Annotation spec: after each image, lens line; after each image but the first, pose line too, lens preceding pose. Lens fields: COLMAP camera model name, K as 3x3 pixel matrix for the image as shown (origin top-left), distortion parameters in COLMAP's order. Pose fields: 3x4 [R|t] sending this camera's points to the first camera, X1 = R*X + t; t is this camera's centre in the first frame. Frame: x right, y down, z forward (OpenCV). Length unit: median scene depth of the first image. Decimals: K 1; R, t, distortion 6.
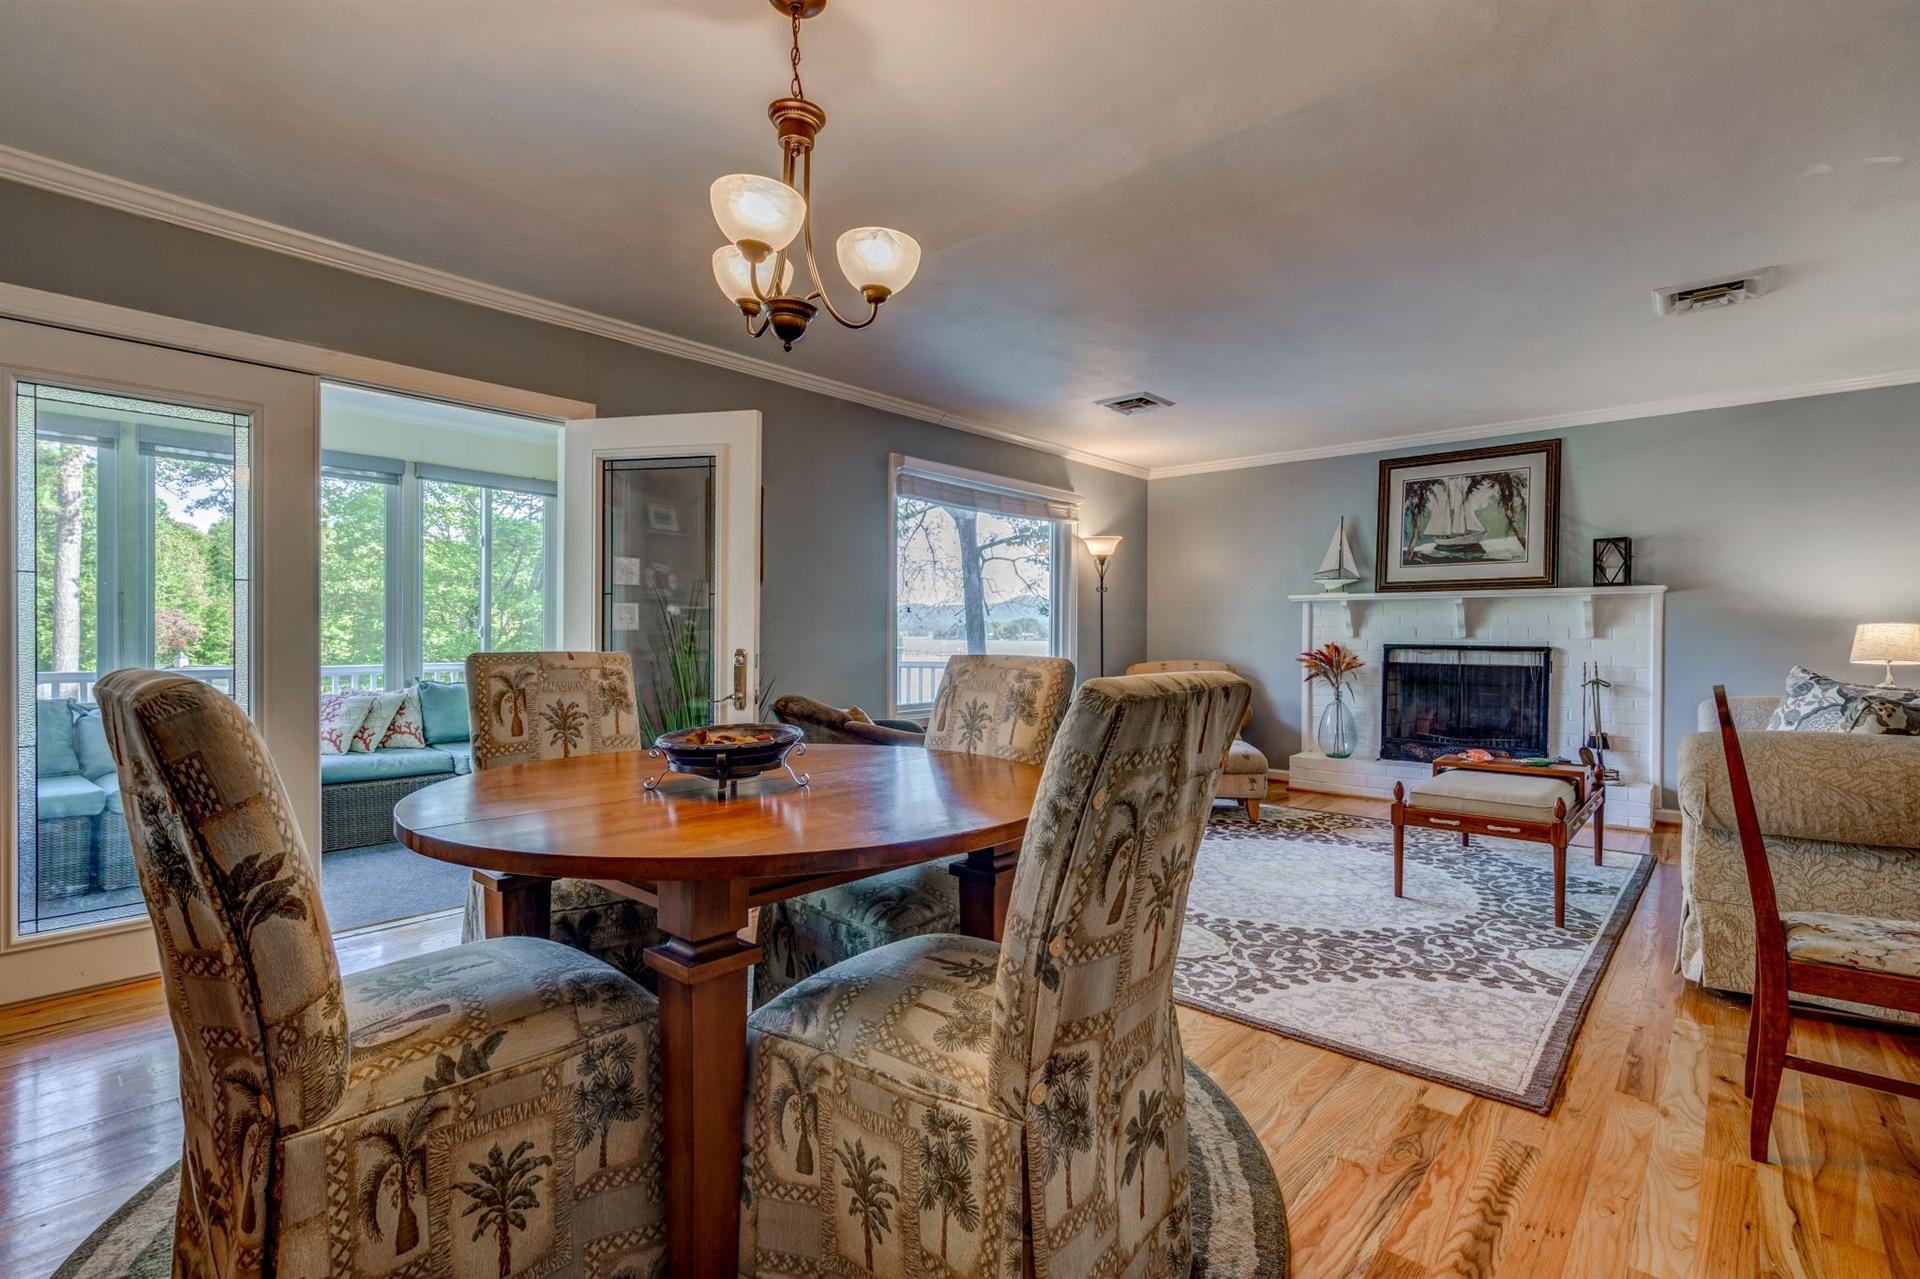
lens RADIAL K [[890.2, 0, 962.8], [0, 890.2, 645.7], [0, 0, 1]] dist [-0.000551, 0.000152]
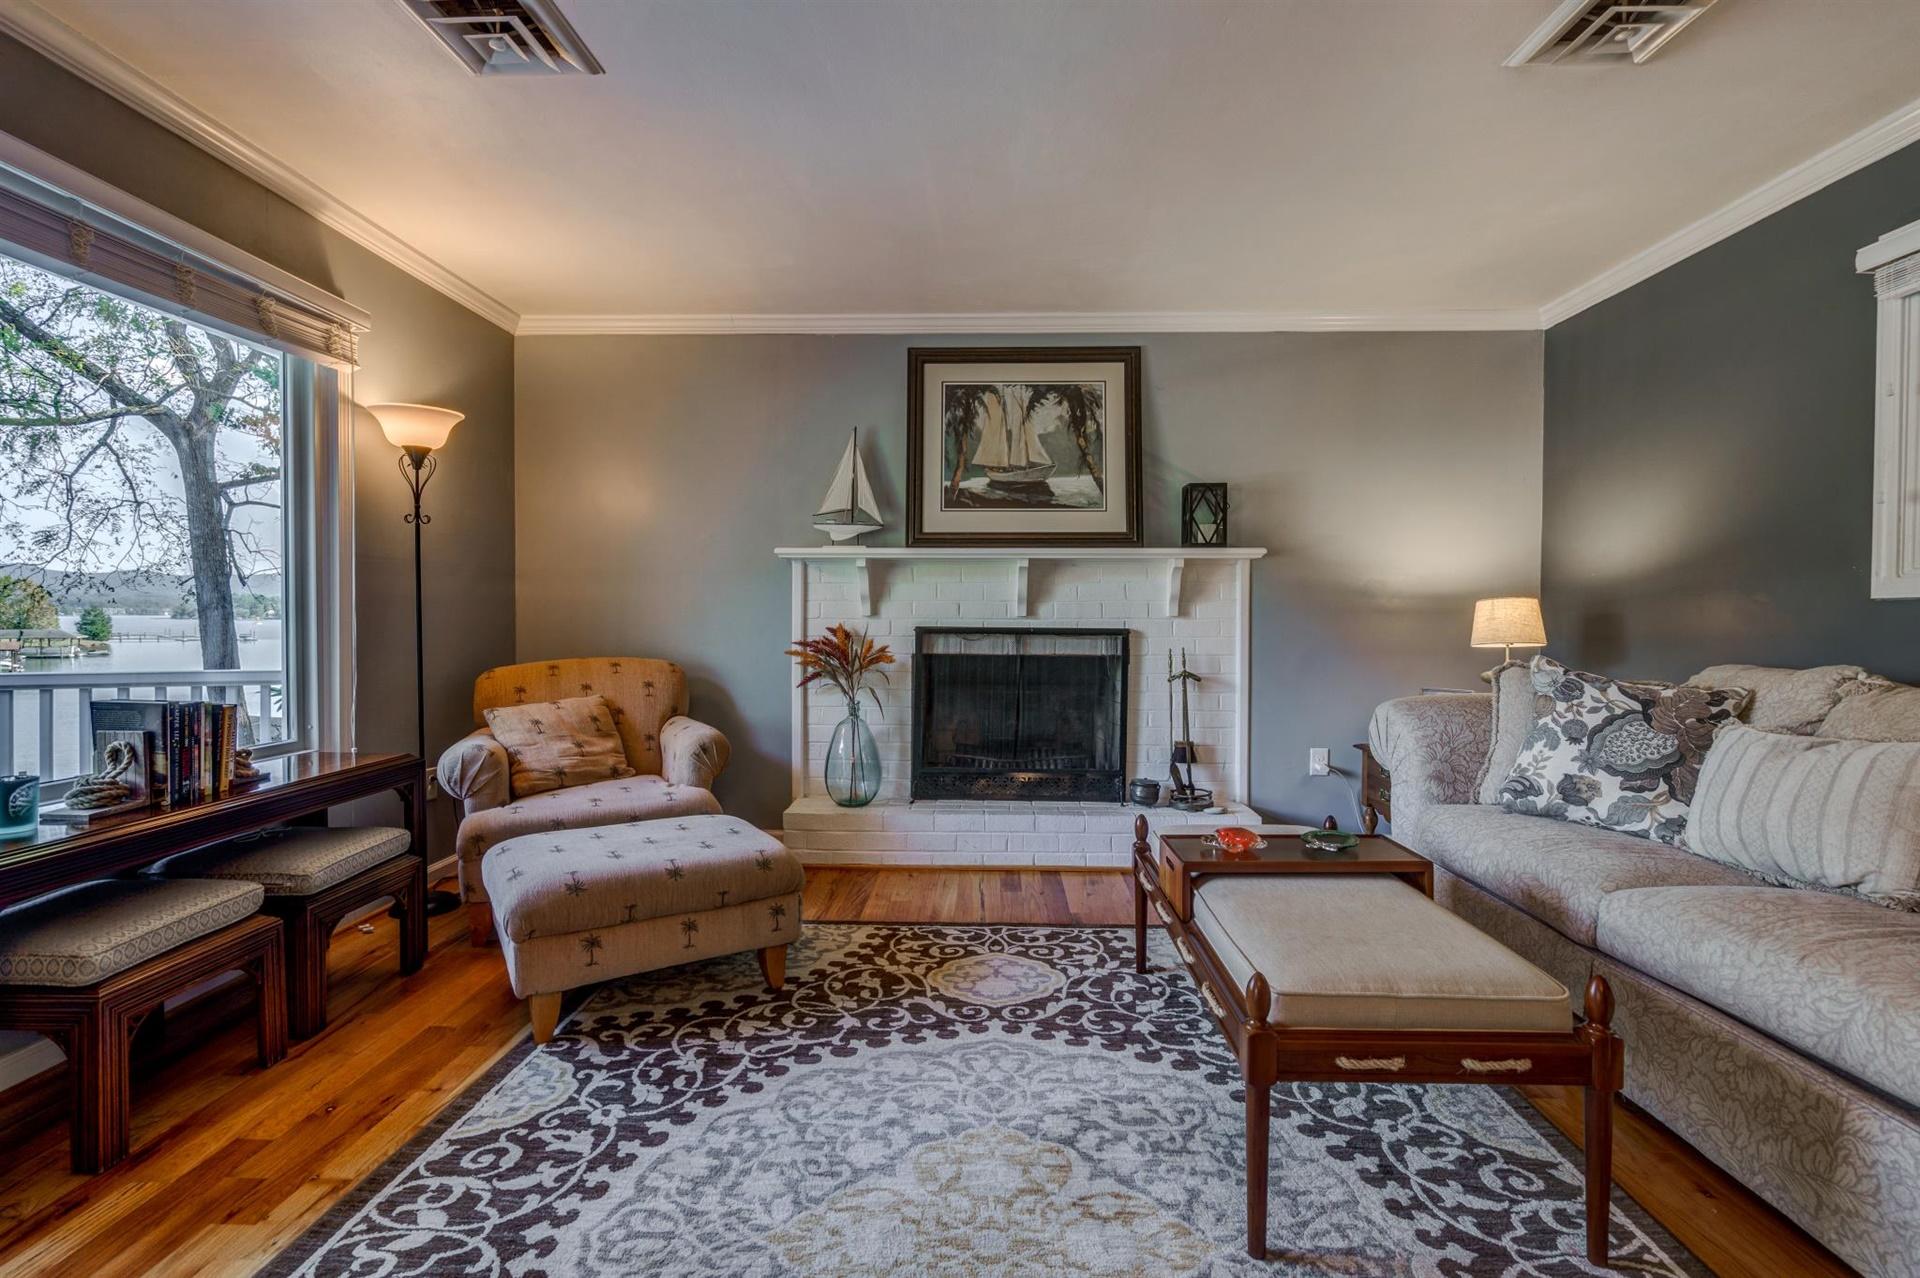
lens RADIAL K [[850.6, 0, 961.4], [0, 850.6, 632.0], [0, 0, 1]] dist [-0.001601, -0.000042]
pose [[0.759992, -0.012467, 0.649812, 0.092629], [0.007135, 0.999916, 0.010840, -0.004553], [-0.649893, -0.003601, 0.760017, 0.527600]]
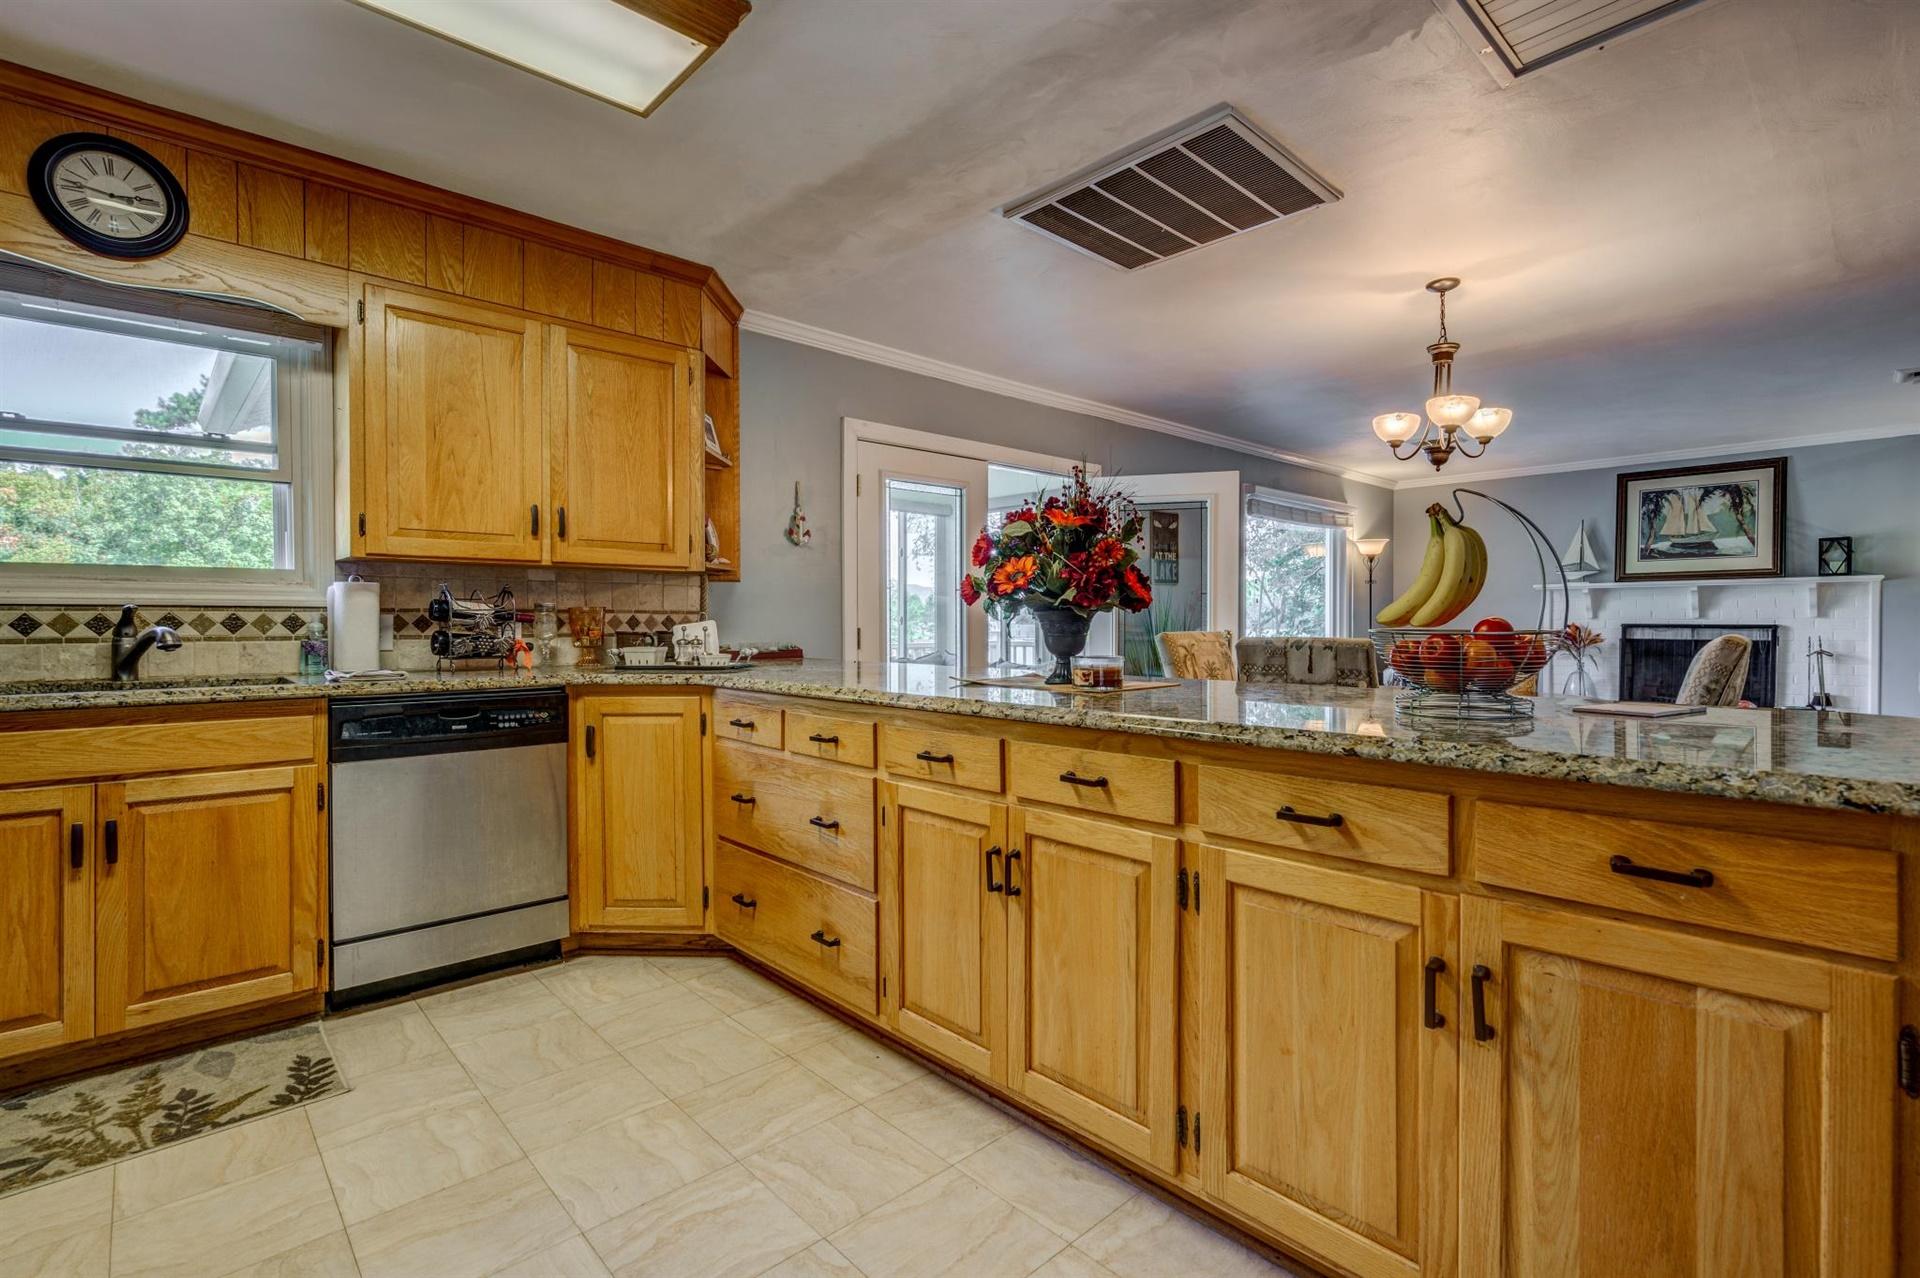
lens RADIAL K [[888.3, 0, 956.2], [0, 888.3, 637.0], [0, 0, 1]] dist [0.000434, 0.000716]
pose [[0.995301, -0.006487, -0.096616, -0.342569], [0.007201, 0.999949, 0.007042, 0.001248], [0.096565, -0.007704, 0.995297, -0.328584]]
